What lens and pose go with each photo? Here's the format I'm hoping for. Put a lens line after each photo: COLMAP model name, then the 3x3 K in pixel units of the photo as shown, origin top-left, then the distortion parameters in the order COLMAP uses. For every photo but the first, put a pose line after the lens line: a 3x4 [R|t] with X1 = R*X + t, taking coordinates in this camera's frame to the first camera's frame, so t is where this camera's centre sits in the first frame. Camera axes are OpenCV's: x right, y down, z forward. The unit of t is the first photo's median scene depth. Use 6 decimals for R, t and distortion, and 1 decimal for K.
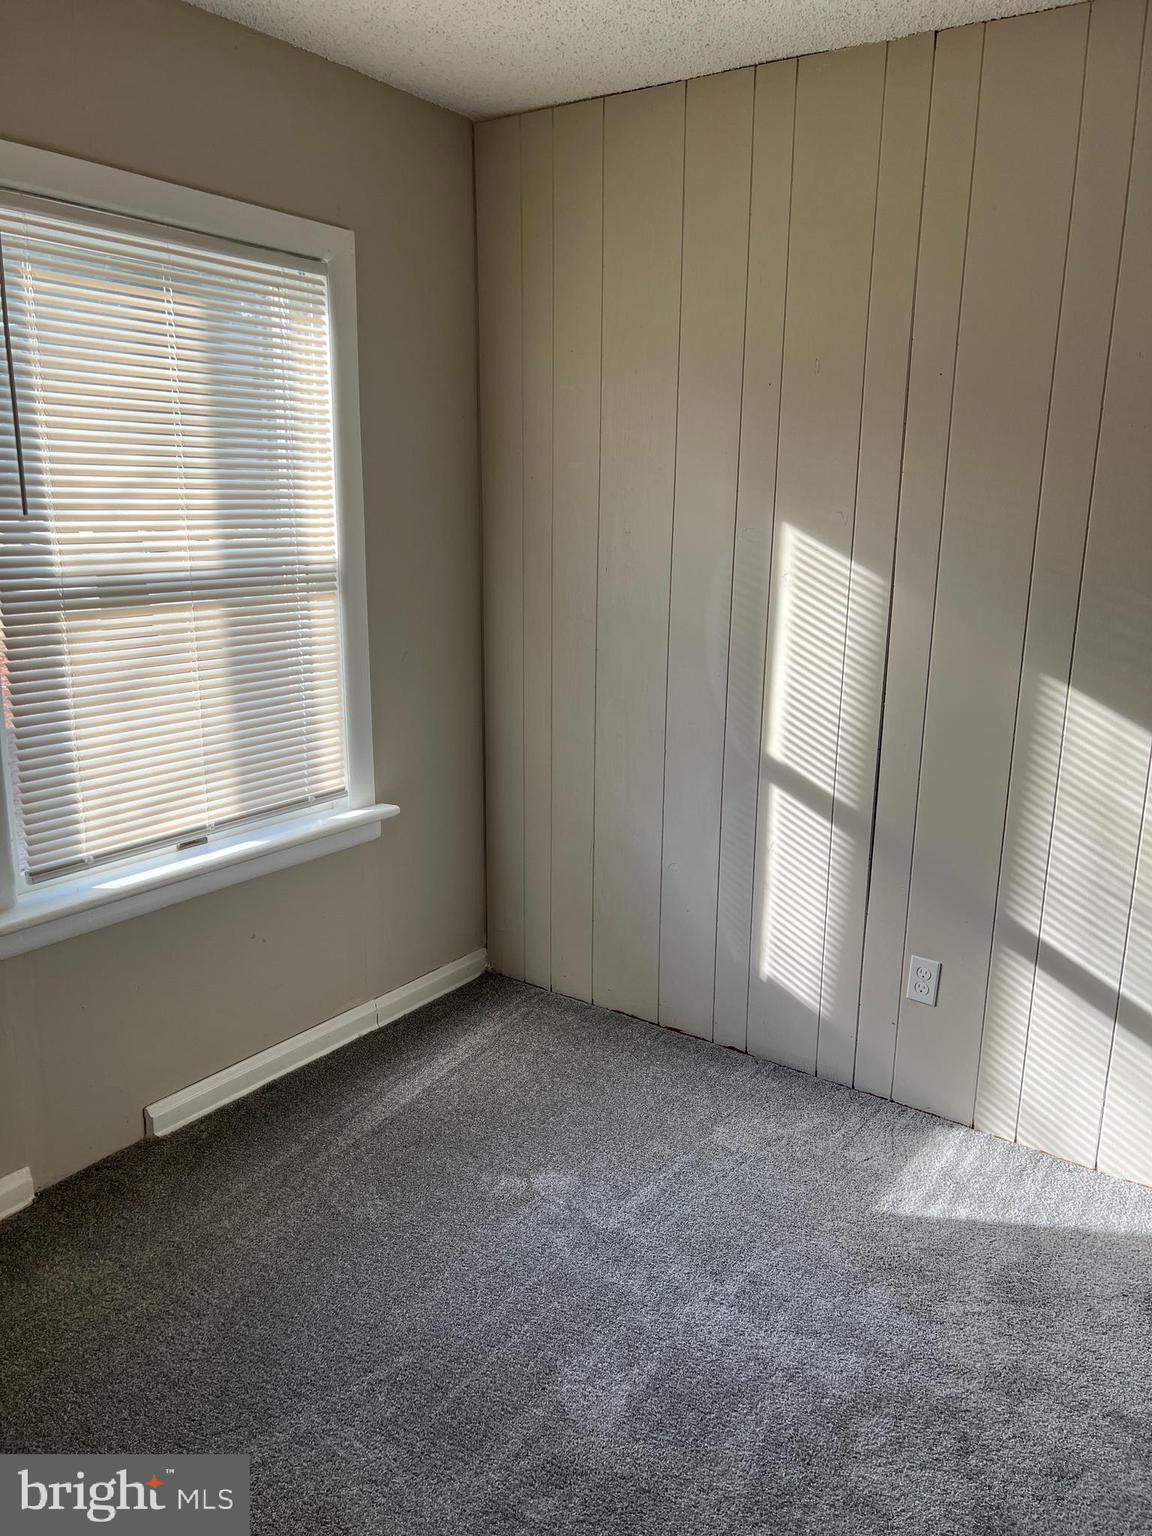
lens RADIAL K [[1143.8, 0, 576.0], [0, 1143.8, 768.0], [0, 0, 1]] dist [0.040592, -0.074652]
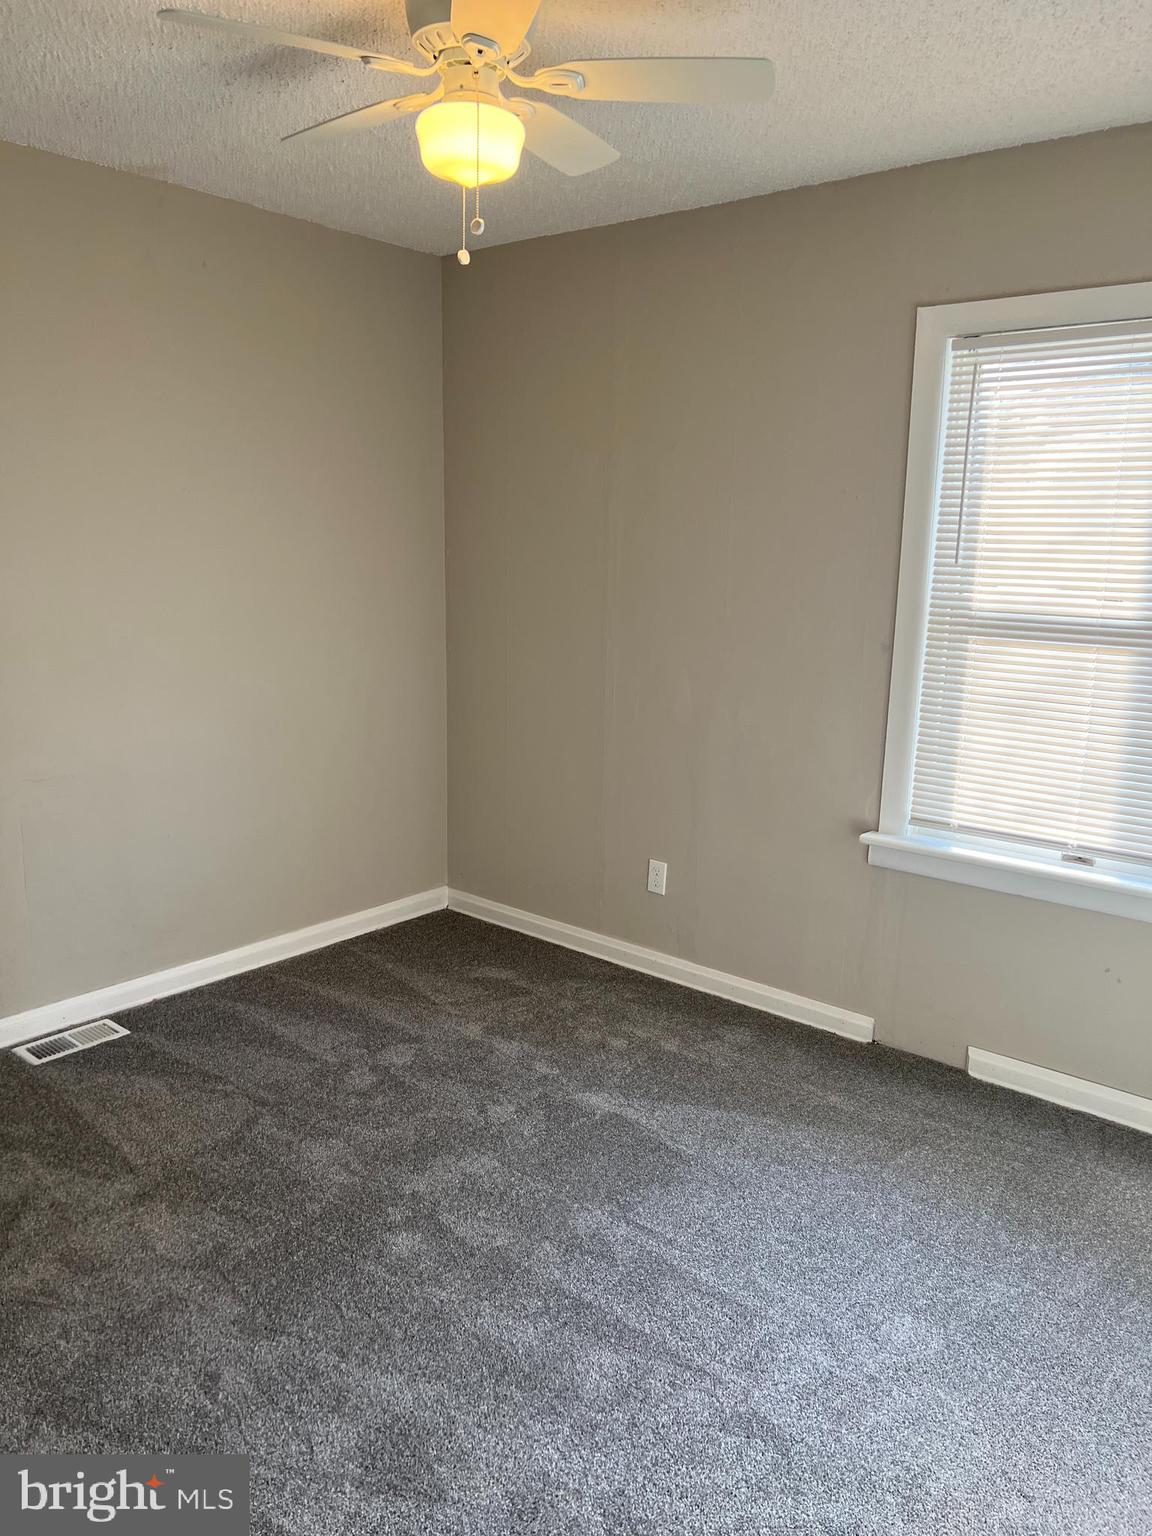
lens RADIAL K [[1143.8, 0, 576.0], [0, 1143.8, 768.0], [0, 0, 1]] dist [0.040592, -0.074652]
pose [[-0.081204, 0.175033, -0.981208, 0.815915], [-0.256932, 0.947511, 0.190285, -0.111365], [0.963012, 0.267556, -0.031971, 0.564372]]
